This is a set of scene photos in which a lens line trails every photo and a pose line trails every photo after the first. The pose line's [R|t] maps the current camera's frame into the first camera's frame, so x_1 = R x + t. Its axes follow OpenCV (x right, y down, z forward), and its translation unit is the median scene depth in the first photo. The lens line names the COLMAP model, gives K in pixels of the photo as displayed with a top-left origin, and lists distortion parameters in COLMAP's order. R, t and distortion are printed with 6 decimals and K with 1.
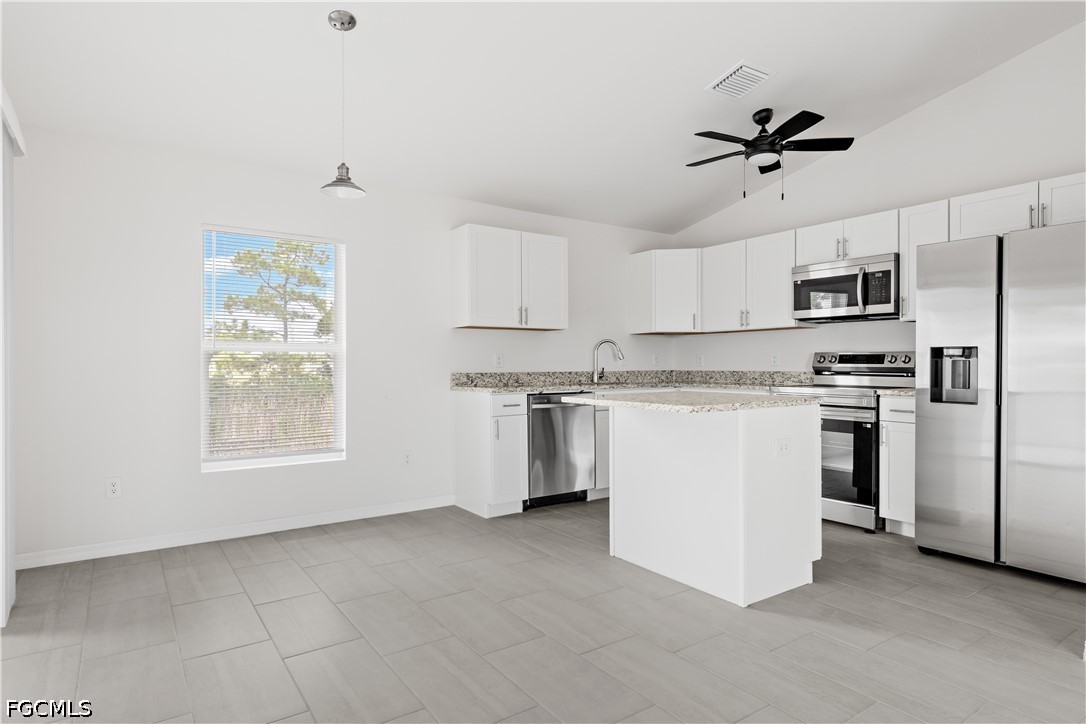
lens RADIAL K [[603.1, 0, 549.7], [0, 603.1, 364.3], [0, 0, 1]] dist [0.004640, 0.000792]
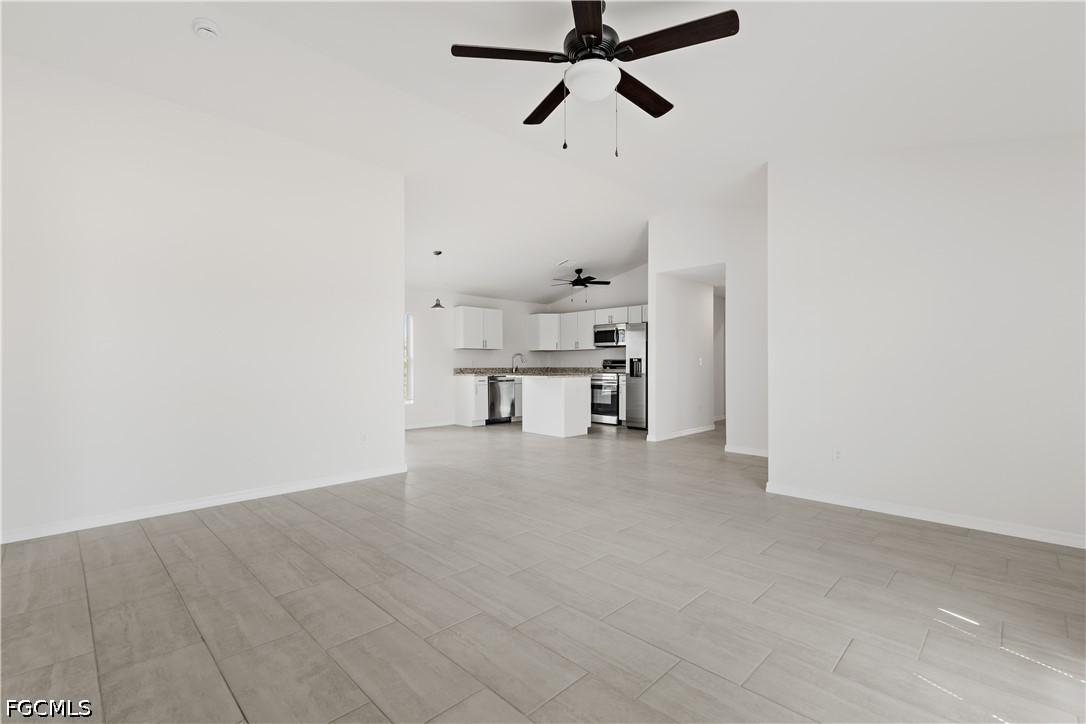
lens RADIAL K [[485.5, 0, 544.8], [0, 485.5, 362.0], [0, 0, 1]] dist [0.000168, 0.001193]
pose [[0.986040, 0.001239, 0.166504, -0.134832], [0.000024, 0.999971, -0.007583, 0.005153], [-0.166508, 0.007481, 0.986012, -0.973555]]
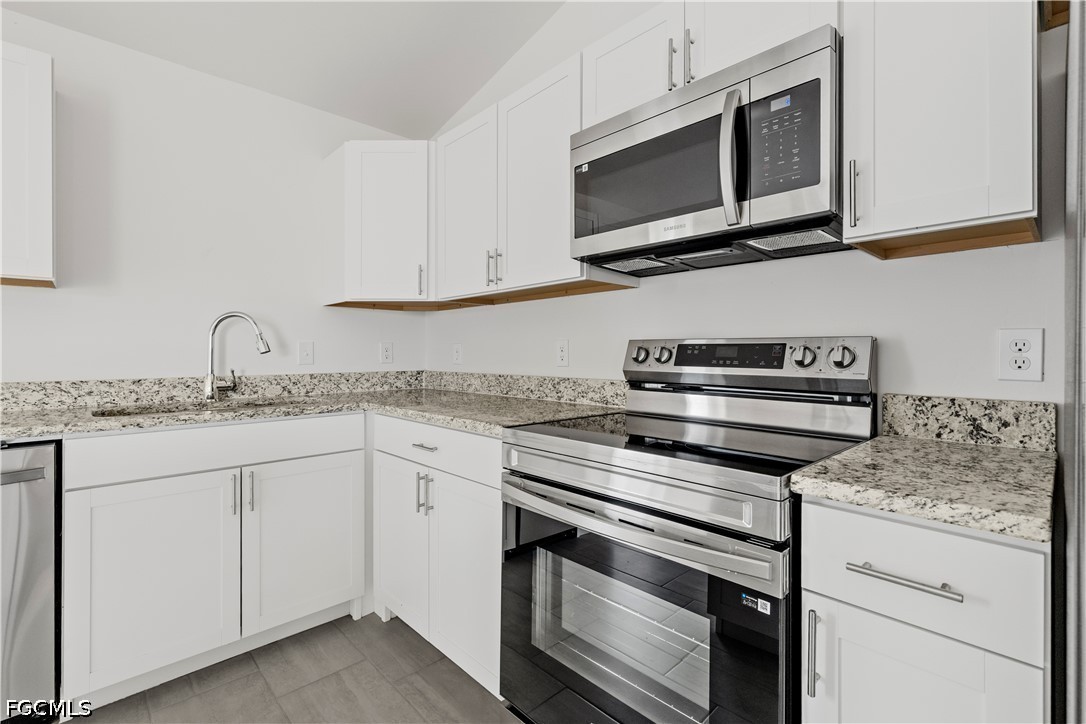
lens RADIAL K [[485.5, 0, 544.0], [0, 485.5, 351.5], [0, 0, 1]] dist [0.000168, 0.001193]
pose [[0.990038, 0.002885, 0.140773, 0.346815], [-0.002330, 0.999989, -0.004108, -0.009734], [-0.140783, 0.003739, 0.990033, 0.691255]]
